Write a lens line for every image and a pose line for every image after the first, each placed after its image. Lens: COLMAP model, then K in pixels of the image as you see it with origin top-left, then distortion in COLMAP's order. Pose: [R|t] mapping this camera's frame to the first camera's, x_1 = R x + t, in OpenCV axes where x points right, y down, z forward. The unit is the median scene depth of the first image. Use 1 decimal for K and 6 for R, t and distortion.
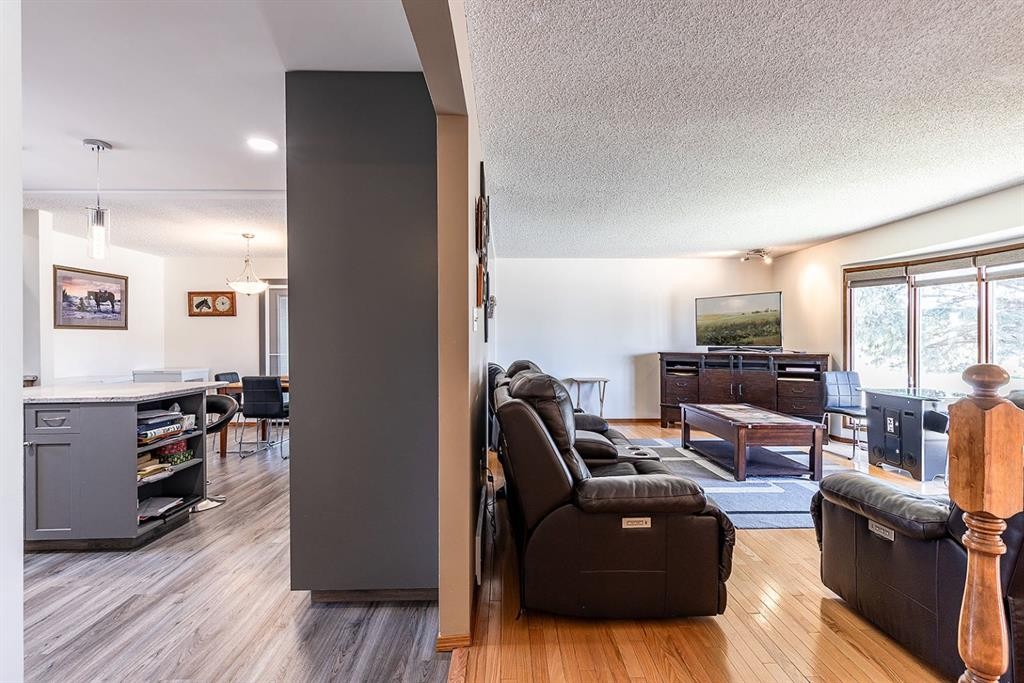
lens RADIAL K [[466.5, 0, 515.7], [0, 466.5, 337.9], [0, 0, 1]] dist [0.005254, 0.000337]
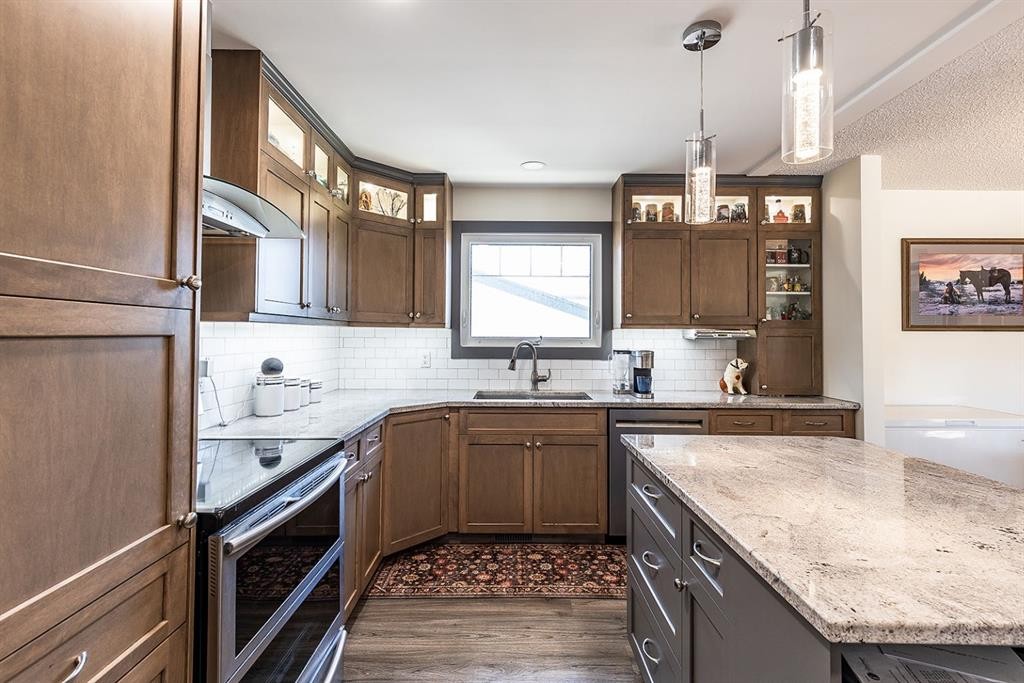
lens RADIAL K [[466.5, 0, 513.4], [0, 466.5, 329.2], [0, 0, 1]] dist [0.005254, 0.000337]
pose [[-0.013260, -0.011724, -0.999843, -0.258713], [-0.002691, 0.999928, -0.011689, -0.011479], [0.999908, 0.002535, -0.013290, 0.386842]]
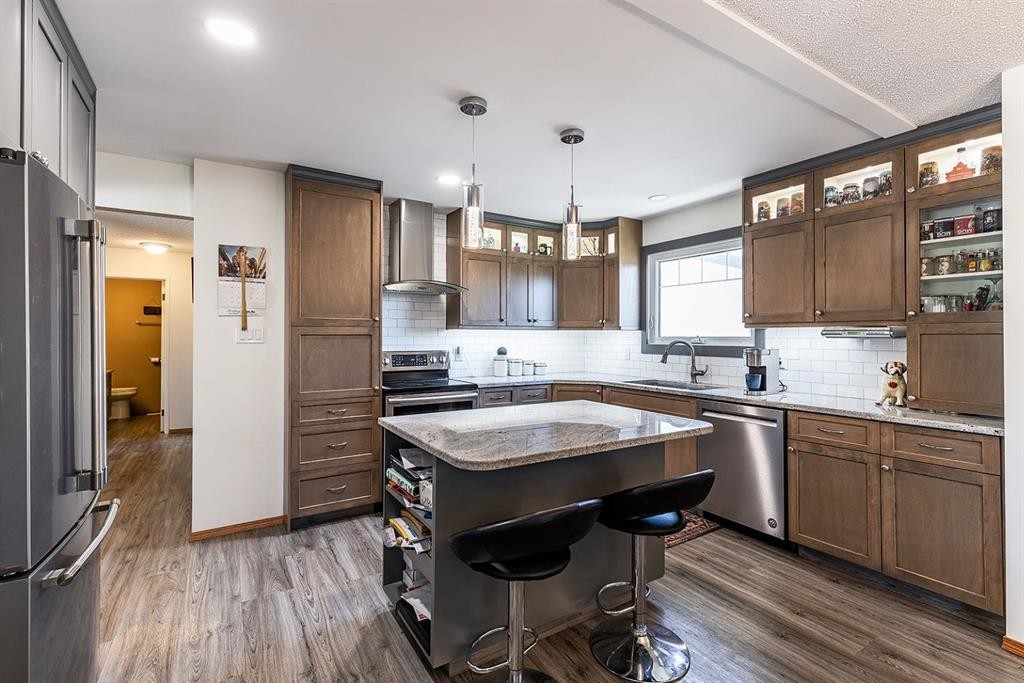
lens RADIAL K [[466.5, 0, 514.6], [0, 466.5, 338.0], [0, 0, 1]] dist [0.005254, 0.000337]
pose [[-0.853041, 0.002860, -0.521836, -0.269763], [0.002028, 0.999996, 0.002166, -0.008248], [0.521840, 0.000789, -0.853043, 0.849312]]
